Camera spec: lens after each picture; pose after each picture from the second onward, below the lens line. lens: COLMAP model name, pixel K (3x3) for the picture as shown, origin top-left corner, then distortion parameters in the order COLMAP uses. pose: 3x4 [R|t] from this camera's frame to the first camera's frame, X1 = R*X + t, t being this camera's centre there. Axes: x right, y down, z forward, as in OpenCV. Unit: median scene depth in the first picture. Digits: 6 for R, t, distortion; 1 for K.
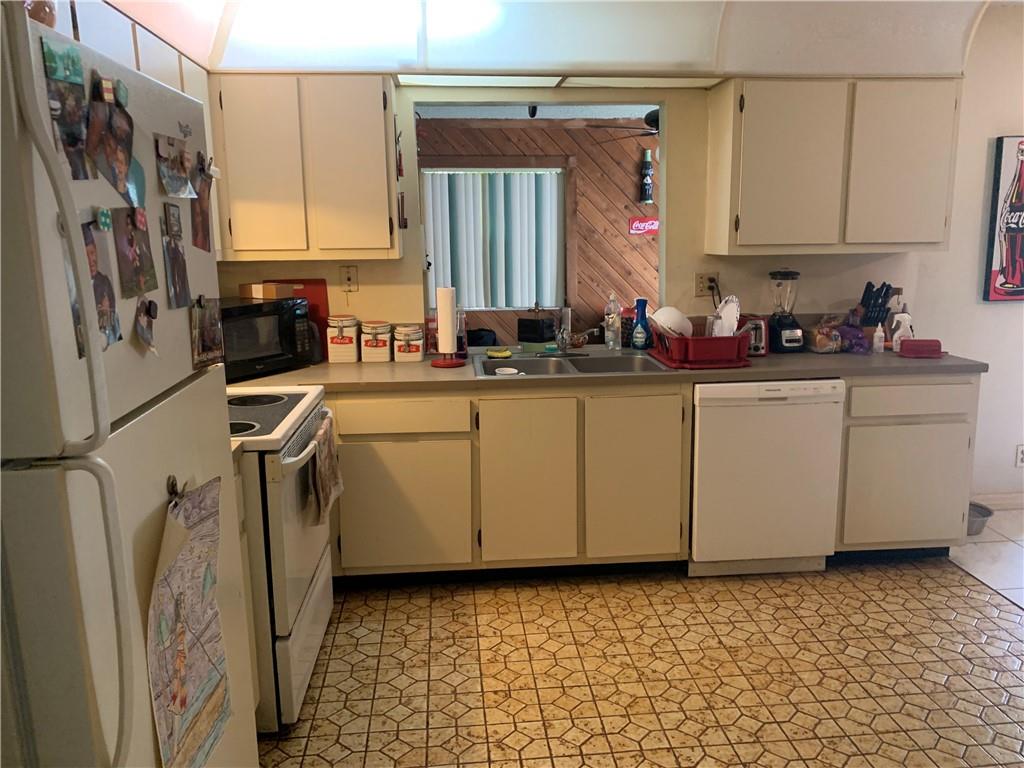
lens RADIAL K [[785.7, 0, 514.8], [0, 785.7, 388.1], [0, 0, 1]] dist [0.025396, -0.058487]
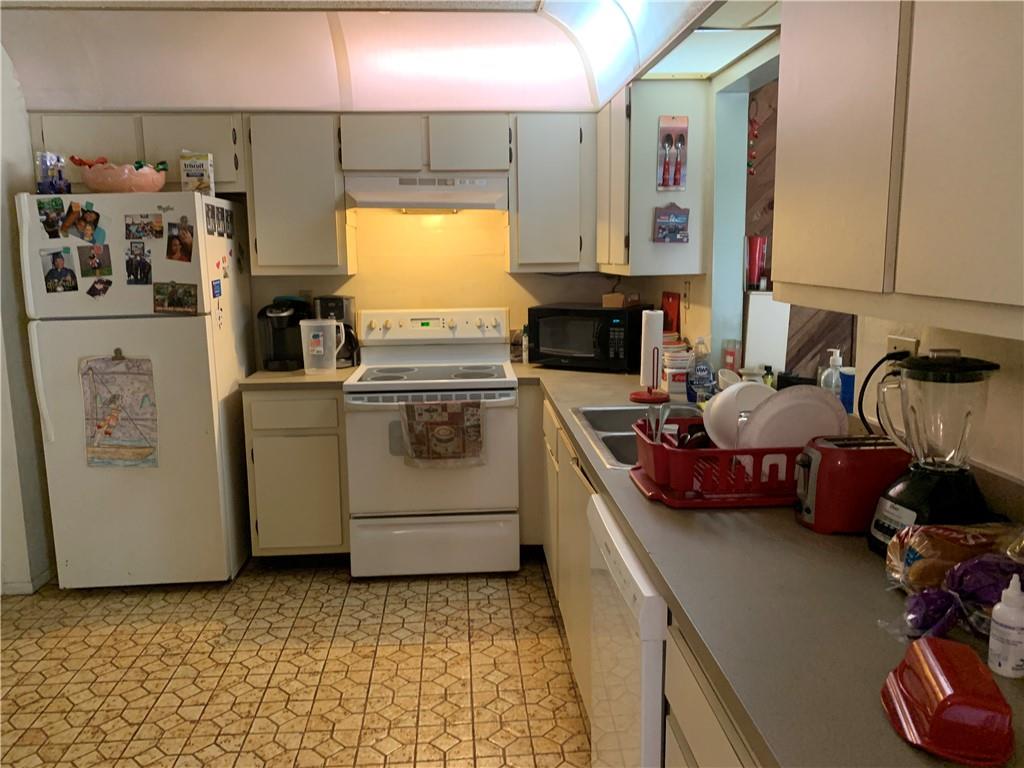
lens RADIAL K [[785.7, 0, 508.1], [0, 785.7, 382.4], [0, 0, 1]] dist [0.025396, -0.058487]
pose [[-0.019272, 0.184540, -0.982636, 1.002189], [-0.184003, 0.965377, 0.184908, -0.235413], [0.982737, 0.184371, 0.015352, 1.072098]]
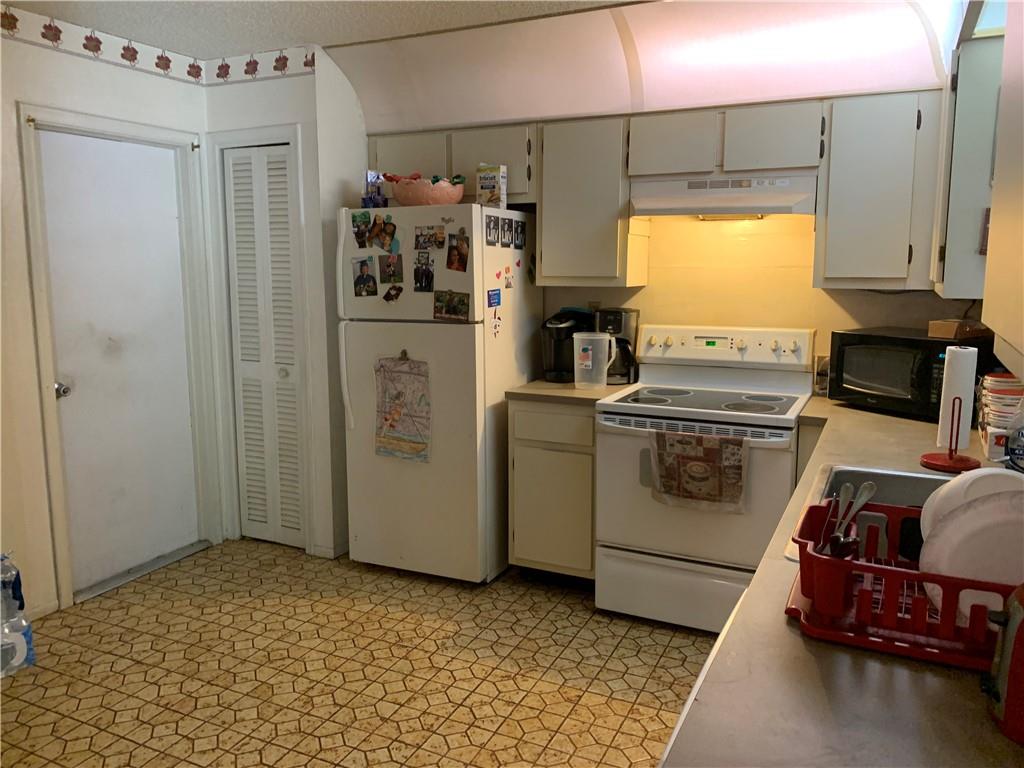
lens RADIAL K [[785.7, 0, 506.8], [0, 785.7, 377.3], [0, 0, 1]] dist [0.025396, -0.058487]
pose [[-0.515779, 0.147529, -0.843924, 0.833301], [-0.154846, 0.952785, 0.261196, -0.277046], [0.842612, 0.265397, -0.468582, 1.264862]]
